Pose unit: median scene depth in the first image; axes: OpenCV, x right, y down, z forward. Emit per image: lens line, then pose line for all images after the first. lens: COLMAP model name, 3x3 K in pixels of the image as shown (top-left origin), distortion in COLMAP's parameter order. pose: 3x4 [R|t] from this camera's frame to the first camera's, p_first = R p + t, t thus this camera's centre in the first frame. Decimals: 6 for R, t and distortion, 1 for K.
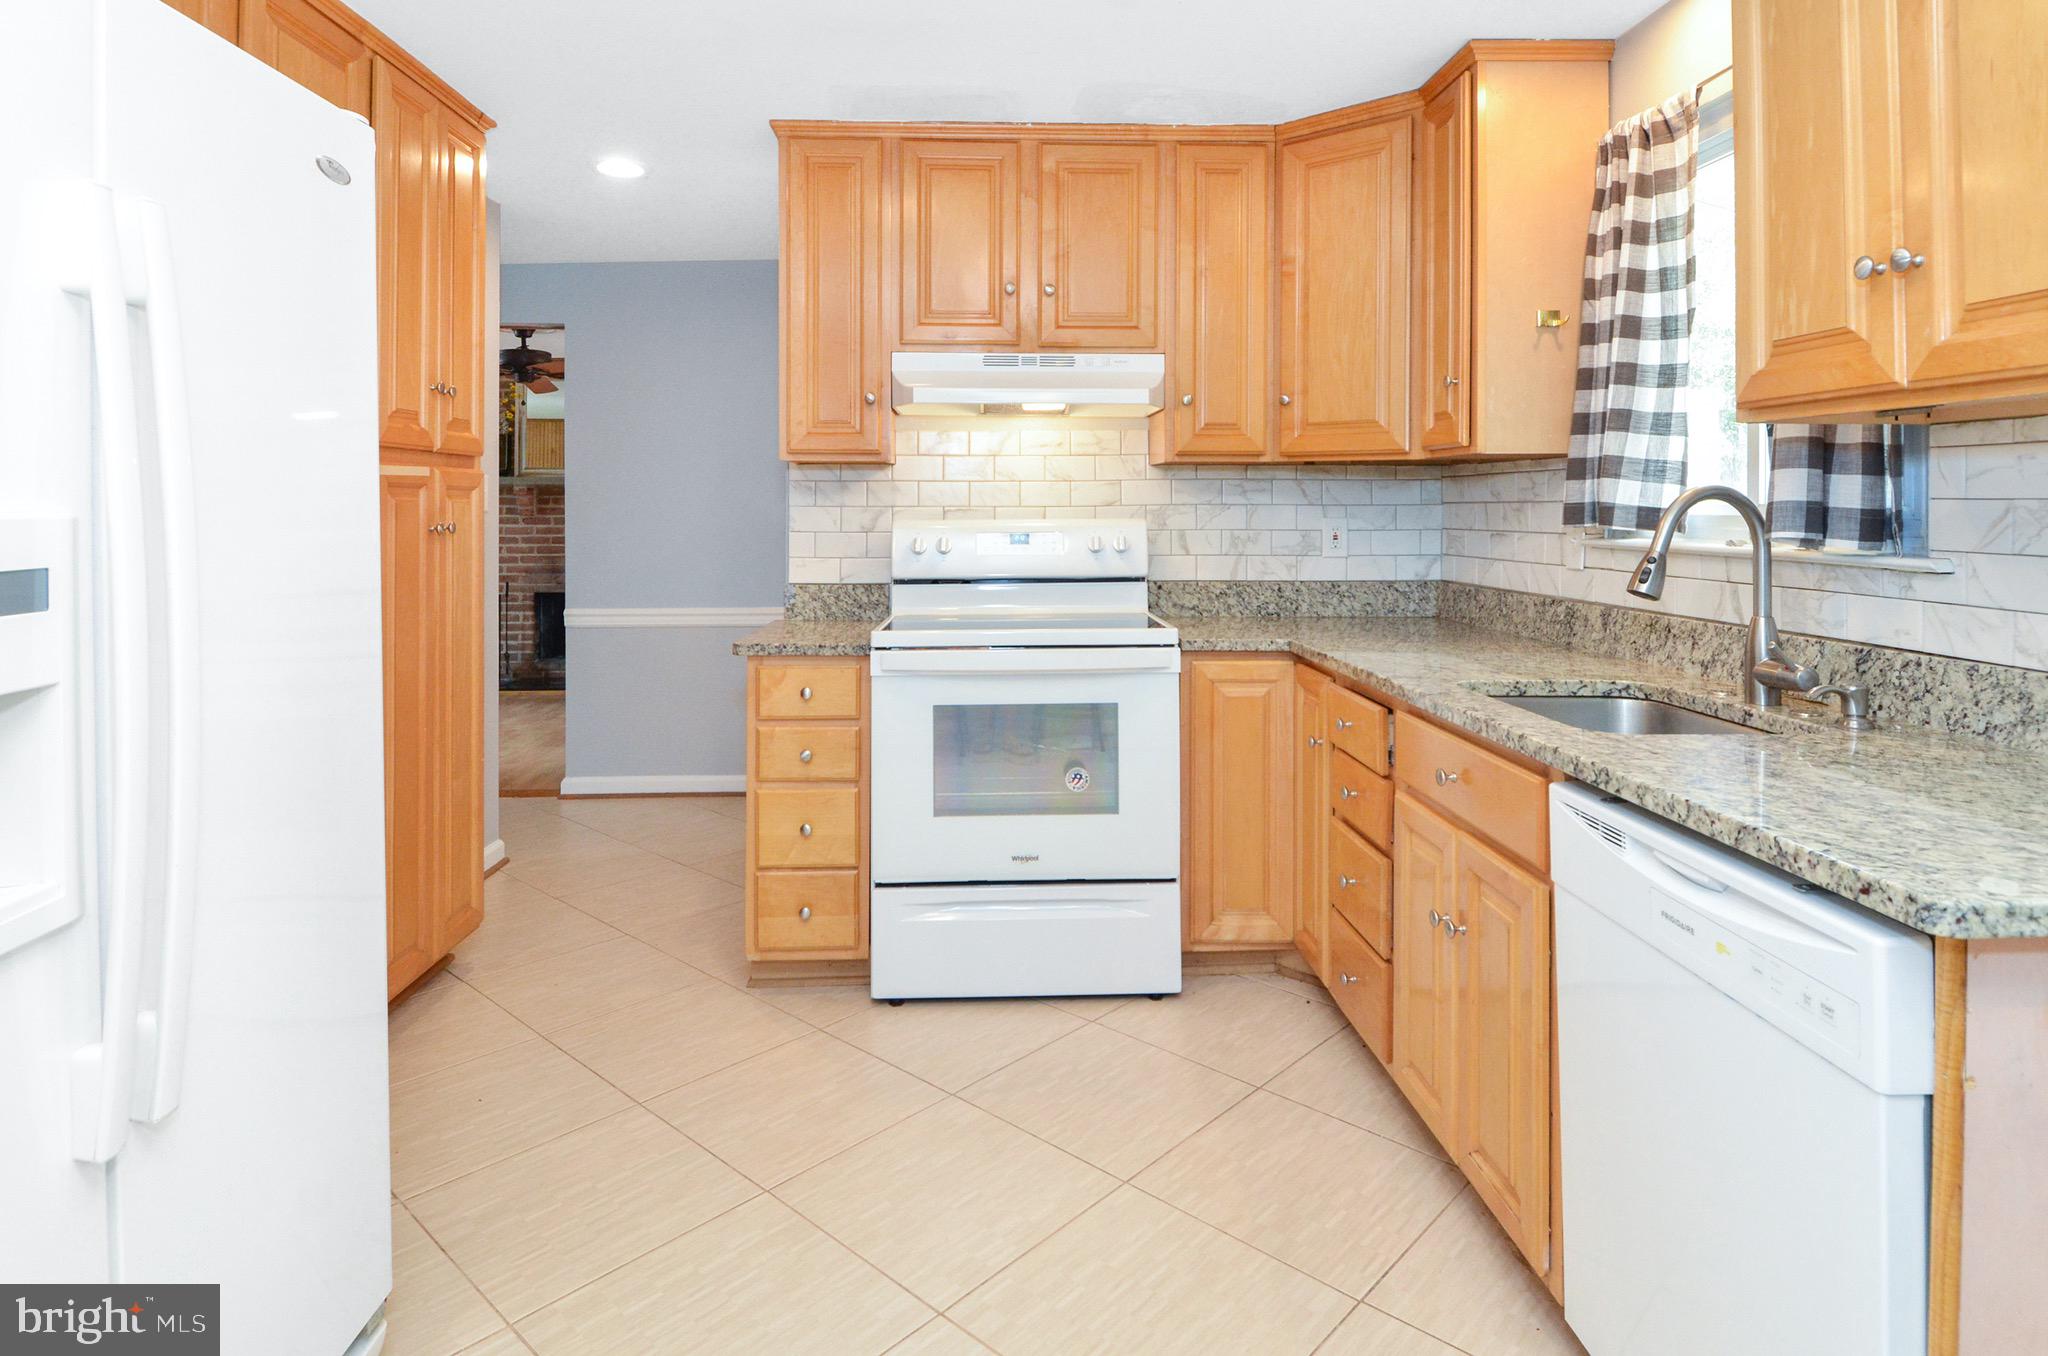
lens RADIAL K [[1204.7, 0, 1013.3], [0, 1204.7, 721.5], [0, 0, 1]] dist [0.016295, -0.028410]
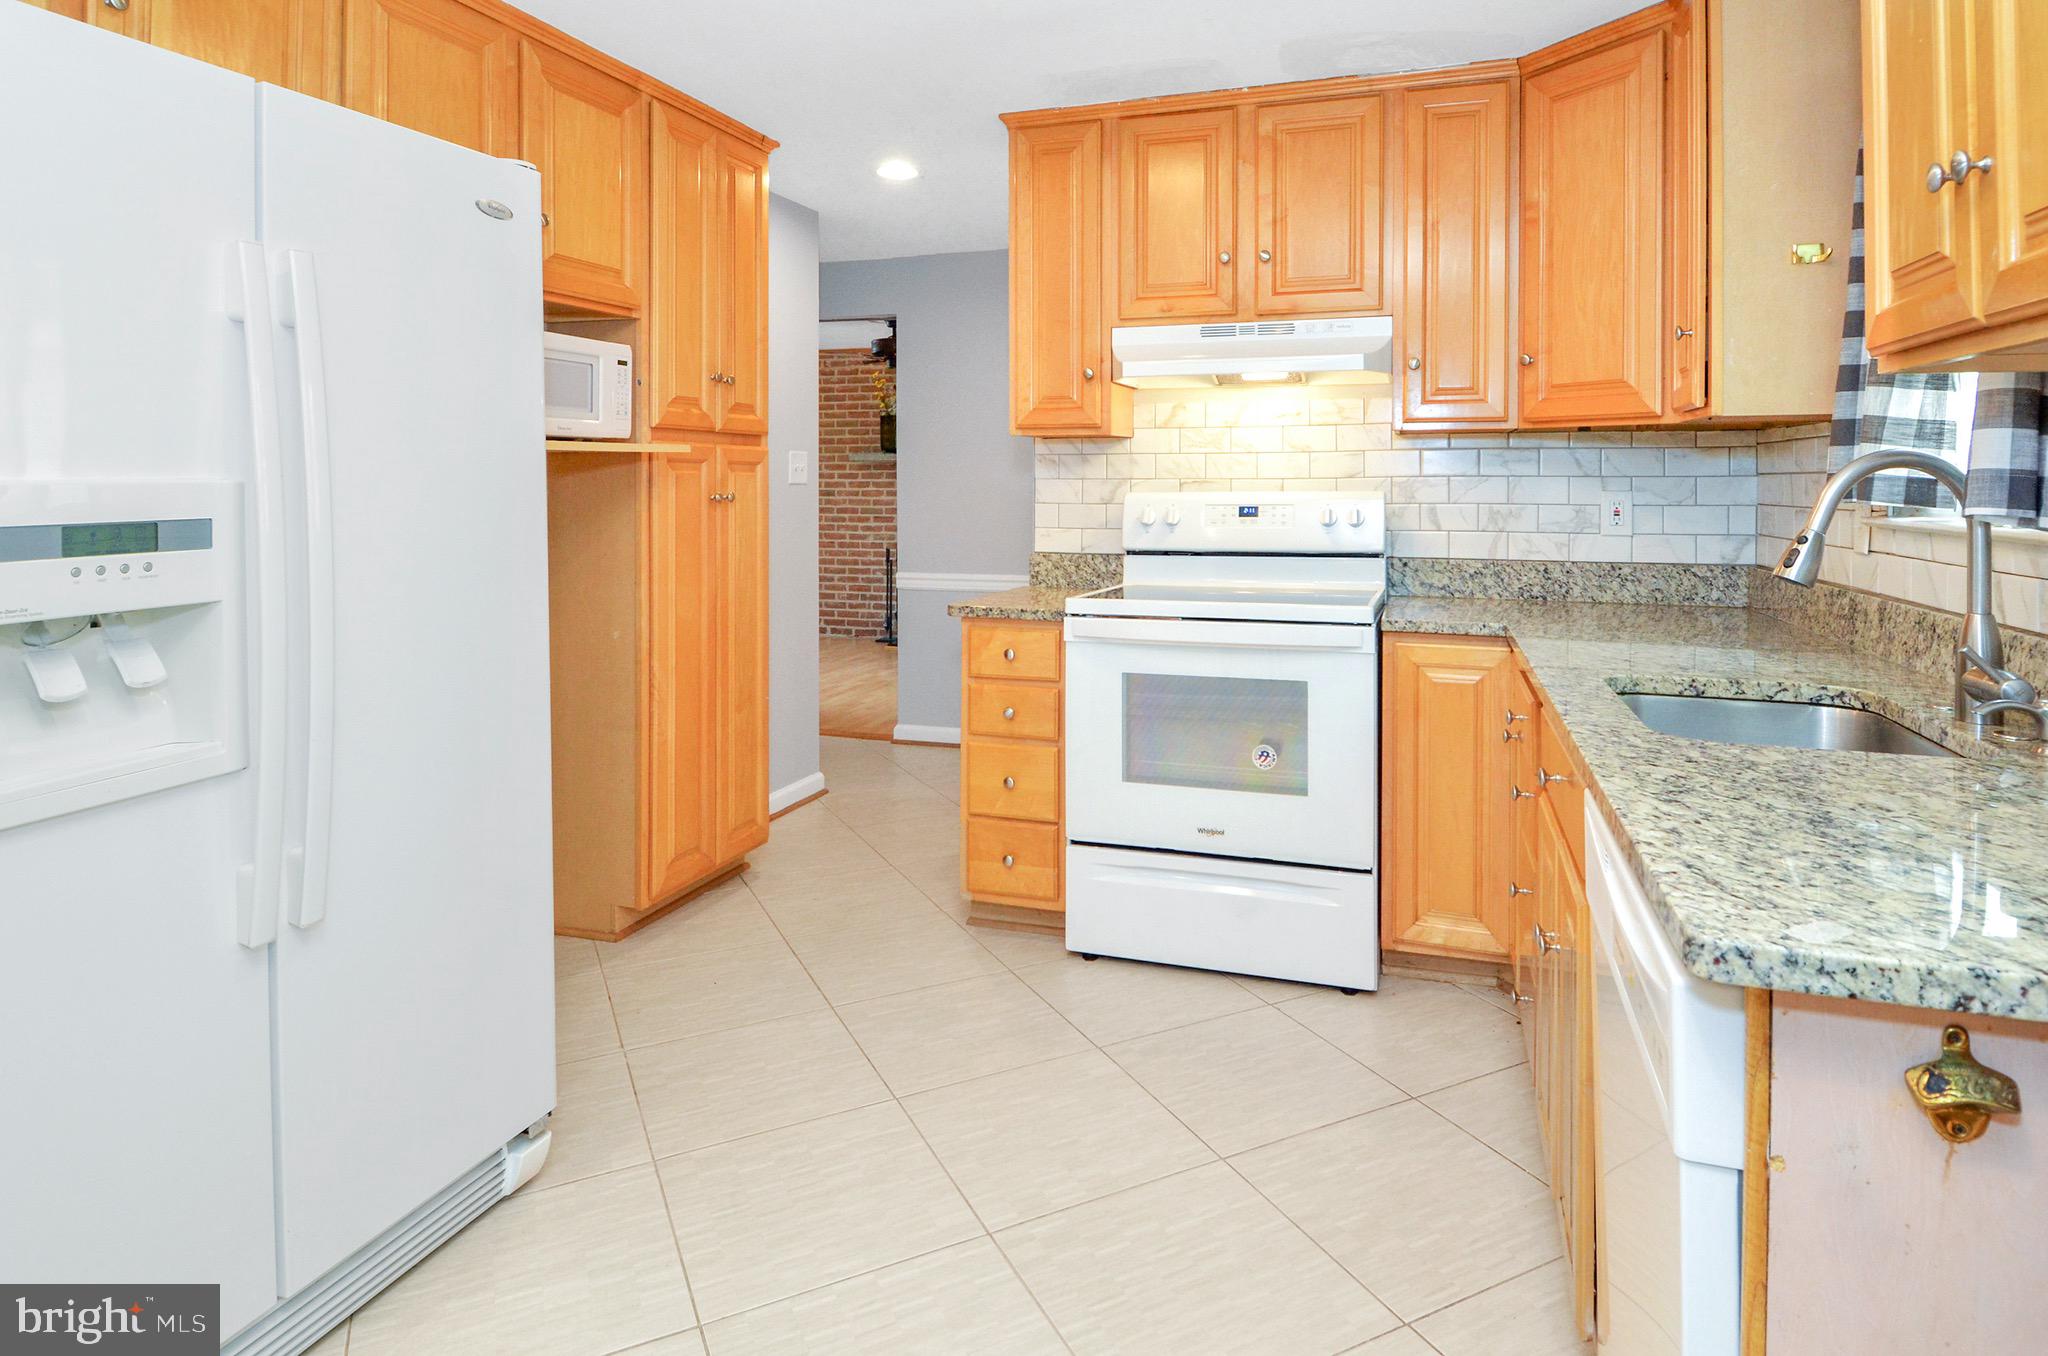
lens RADIAL K [[1204.7, 0, 1013.3], [0, 1204.7, 721.5], [0, 0, 1]] dist [0.016295, -0.028410]
pose [[0.926959, 0.073279, -0.367936, 0.225006], [-0.066062, 0.997296, 0.032191, 0.001140], [0.369301, -0.005533, 0.929294, 0.011037]]
